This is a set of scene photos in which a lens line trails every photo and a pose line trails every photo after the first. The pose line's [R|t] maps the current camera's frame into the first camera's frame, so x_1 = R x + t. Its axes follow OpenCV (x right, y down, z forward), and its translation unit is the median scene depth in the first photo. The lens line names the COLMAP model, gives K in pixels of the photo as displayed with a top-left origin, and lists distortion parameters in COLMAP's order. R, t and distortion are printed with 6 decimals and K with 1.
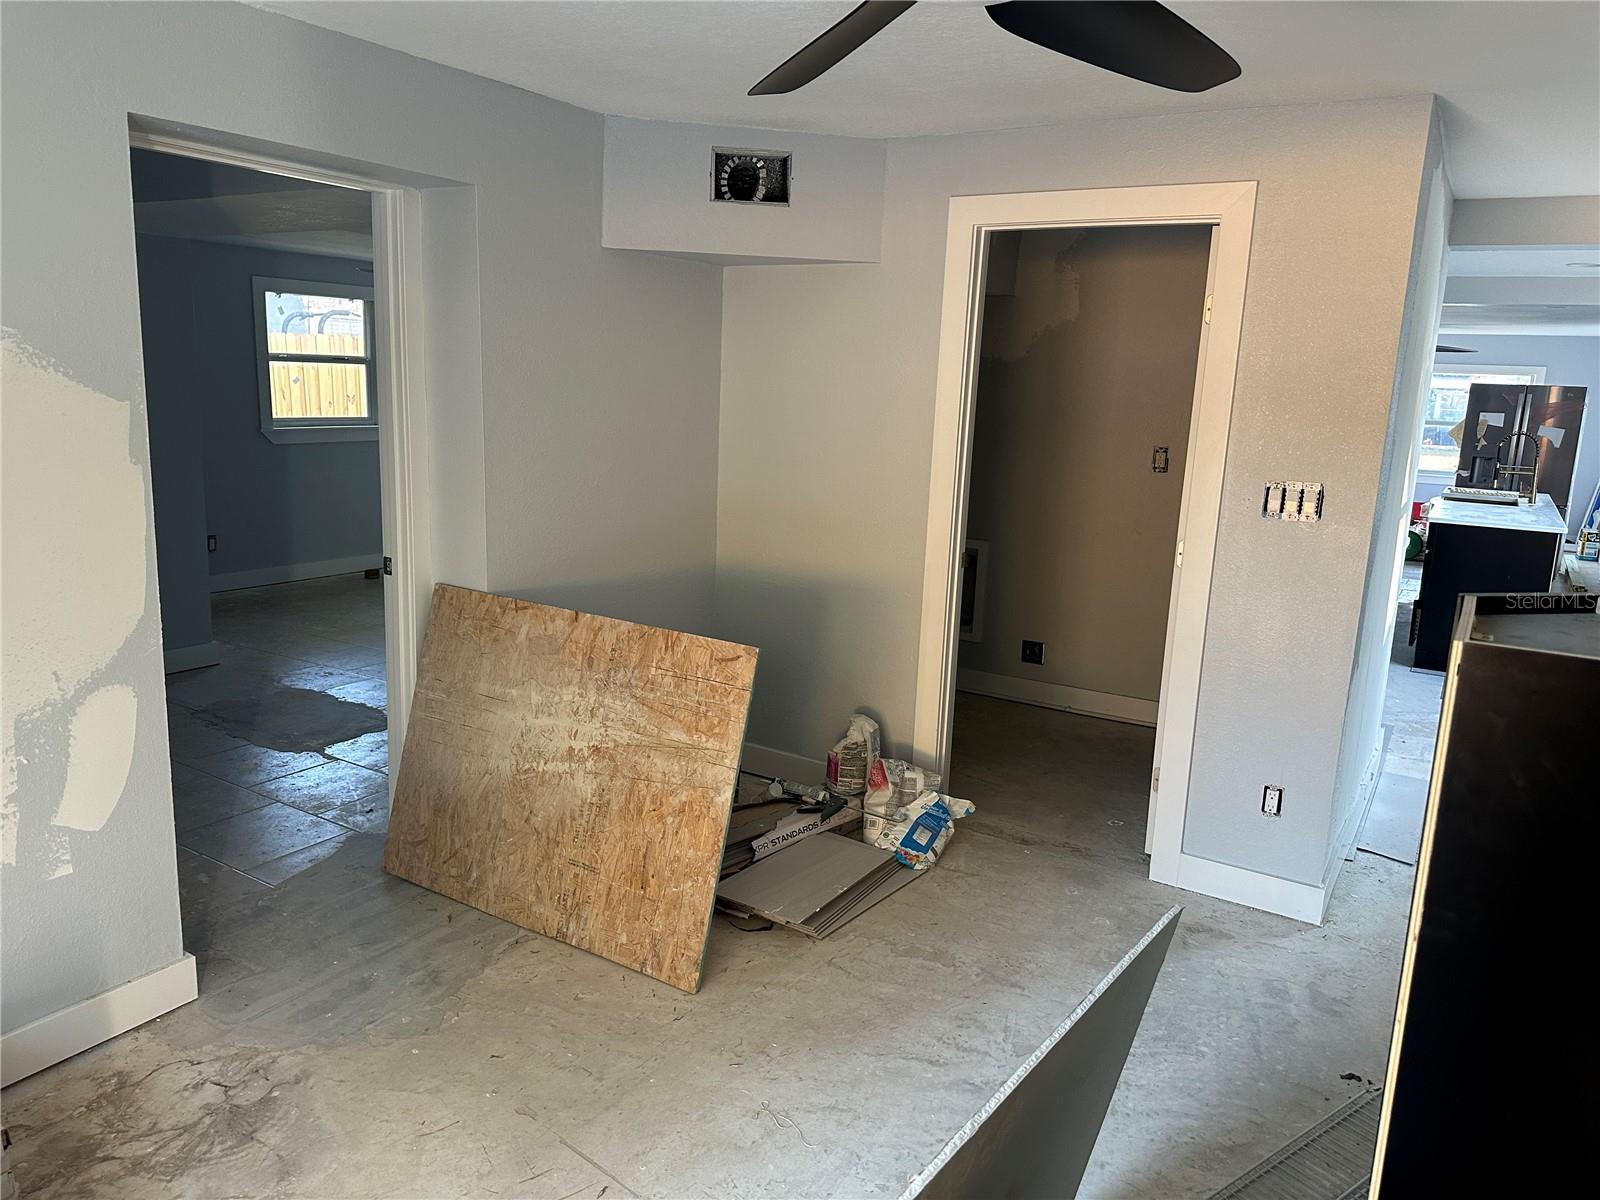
lens RADIAL K [[1117.9, 0, 797.0], [0, 1117.9, 592.7], [0, 0, 1]] dist [0.009779, -0.042894]
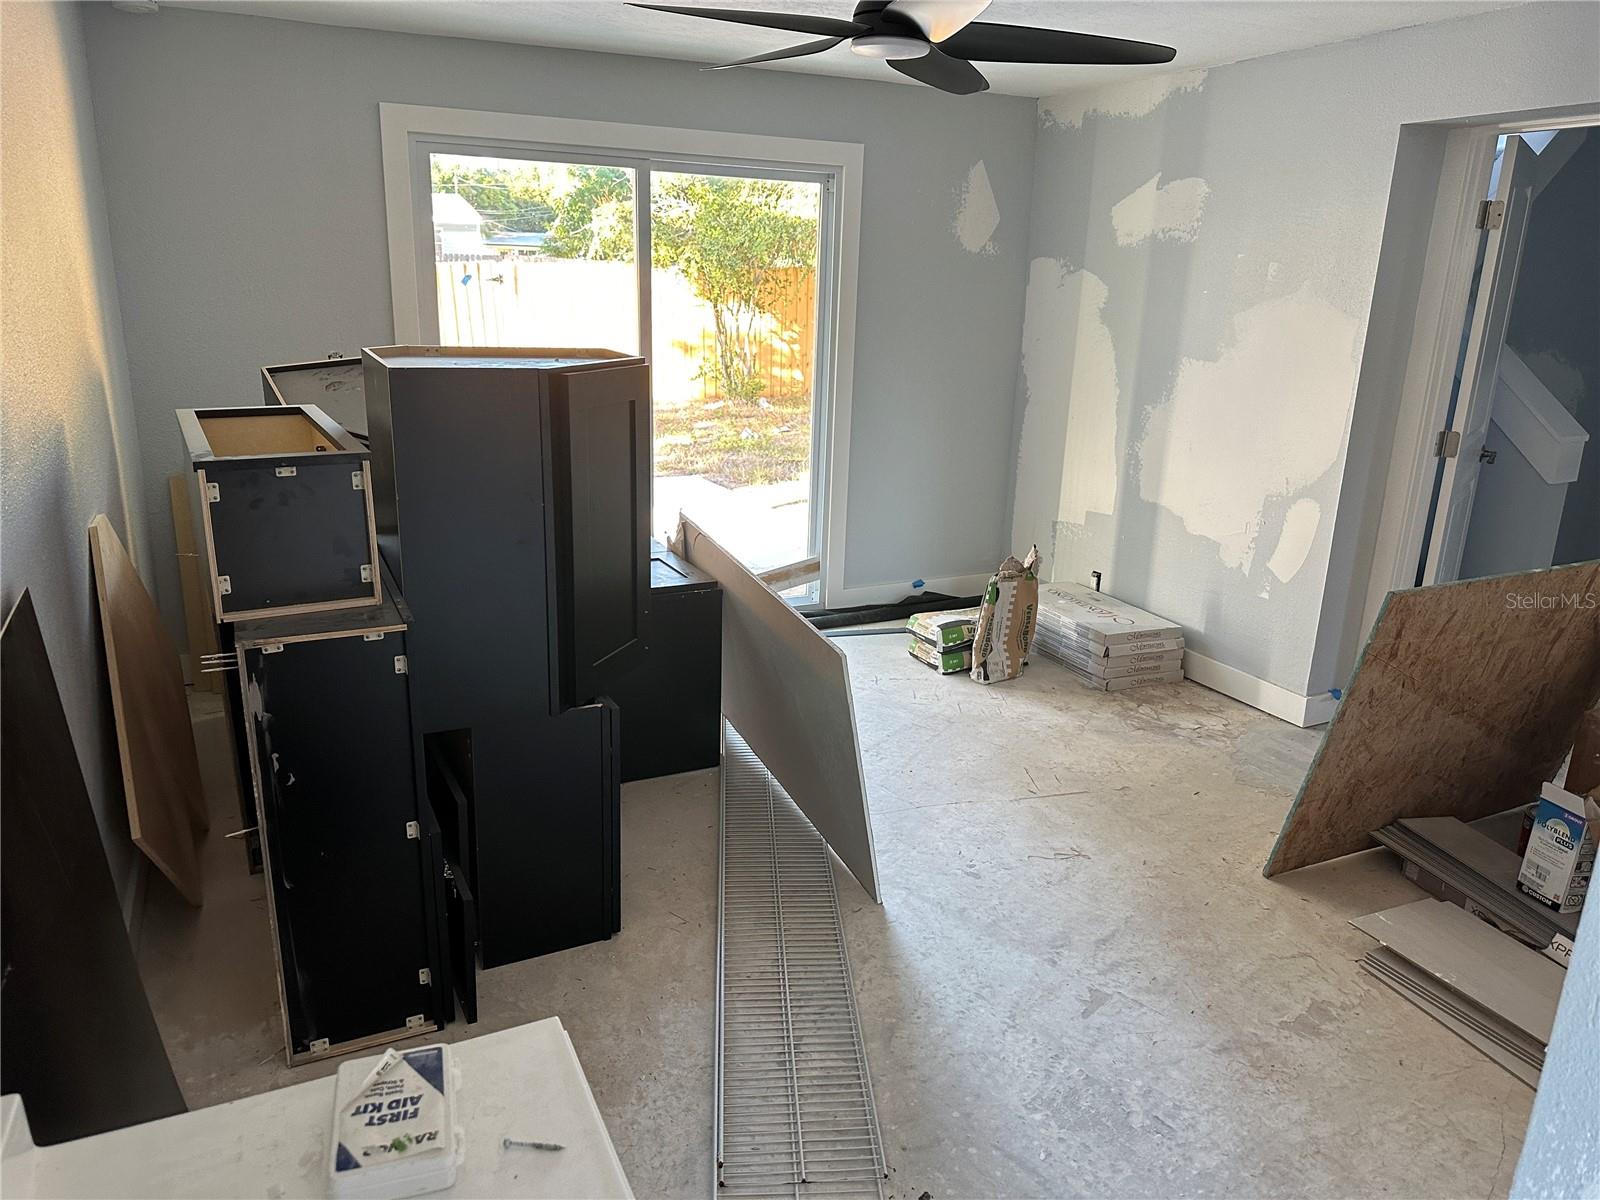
lens RADIAL K [[1117.9, 0, 798.6], [0, 1117.9, 600.3], [0, 0, 1]] dist [0.009779, -0.042894]
pose [[-0.532110, 0.193403, -0.824290, 1.143157], [-0.208371, 0.913704, 0.348893, -0.193616], [0.820634, 0.357408, -0.445891, 1.181089]]
